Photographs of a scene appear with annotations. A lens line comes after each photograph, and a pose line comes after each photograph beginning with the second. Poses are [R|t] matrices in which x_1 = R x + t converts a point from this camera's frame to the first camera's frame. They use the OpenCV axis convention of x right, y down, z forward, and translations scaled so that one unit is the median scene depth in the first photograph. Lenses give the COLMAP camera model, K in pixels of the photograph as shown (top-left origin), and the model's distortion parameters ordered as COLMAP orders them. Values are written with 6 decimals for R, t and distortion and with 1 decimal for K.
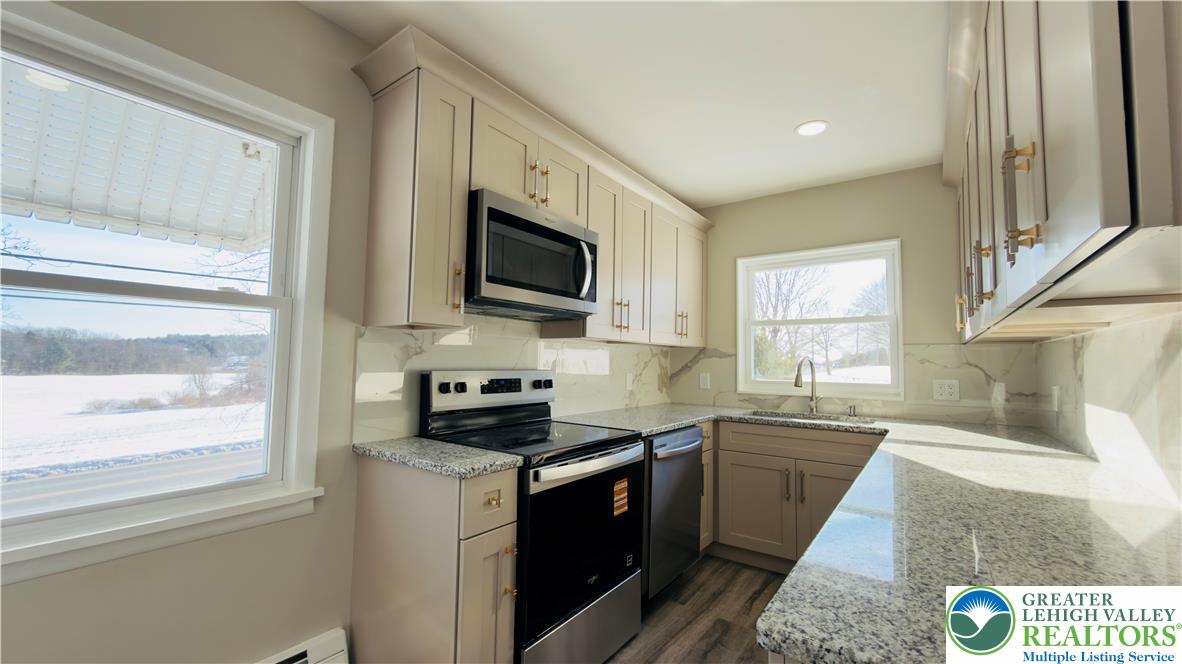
lens RADIAL K [[469.5, 0, 591.0], [0, 469.5, 332.0], [0, 0, 1]] dist [-0.001741, 0.000001]
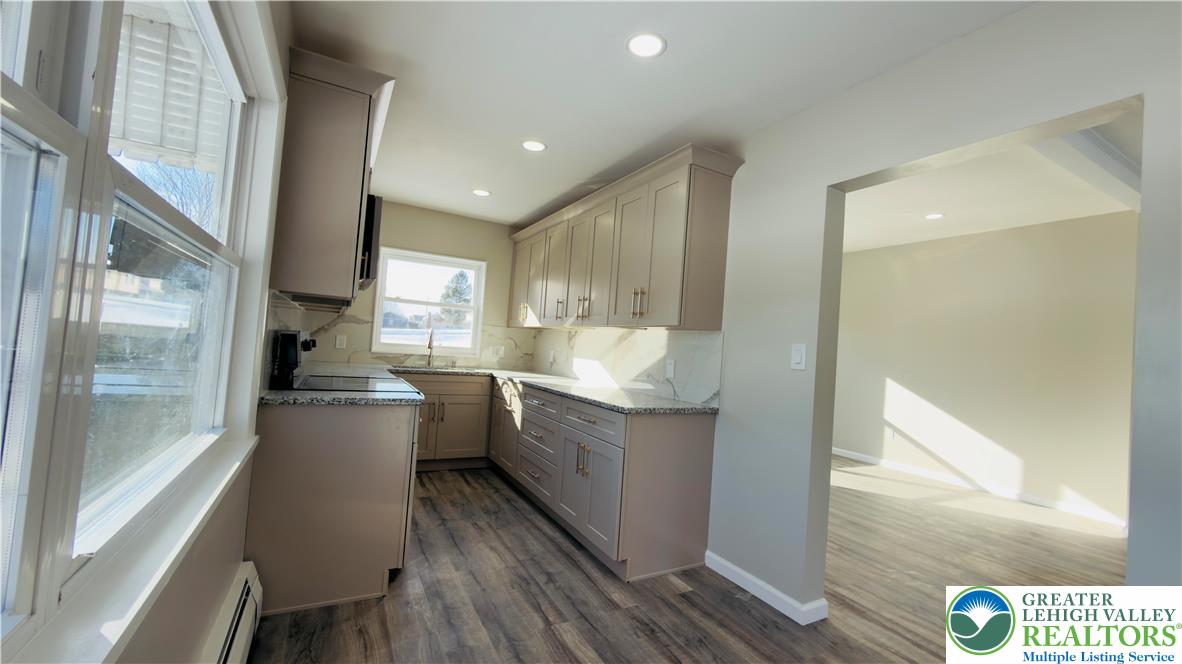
lens RADIAL K [[469.5, 0, 591.0], [0, 469.5, 332.0], [0, 0, 1]] dist [-0.001741, 0.000001]
pose [[0.422602, 0.046087, 0.905143, -0.845131], [-0.121681, 0.992549, 0.006275, -0.007559], [-0.898110, -0.112790, 0.425061, -0.096640]]
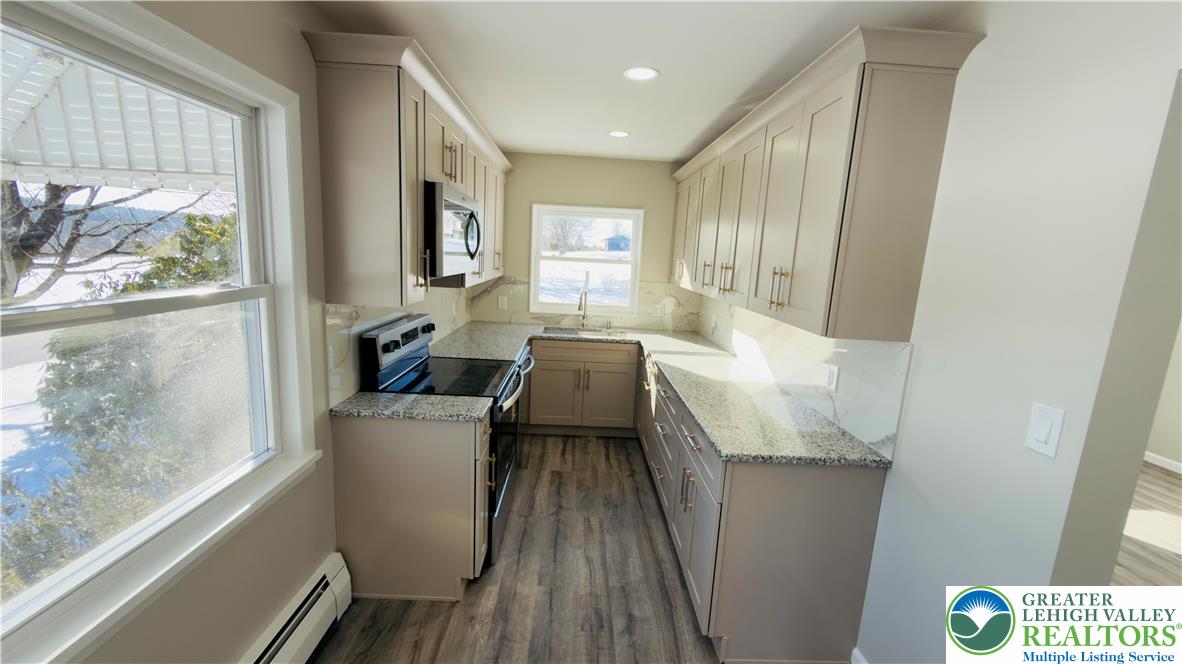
lens RADIAL K [[469.5, 0, 591.0], [0, 469.5, 332.0], [0, 0, 1]] dist [-0.001741, 0.000001]
pose [[0.791908, -0.075532, 0.605951, -0.487106], [-0.079242, 0.971218, 0.224624, -0.174080], [-0.605477, -0.225899, 0.763130, -0.140305]]
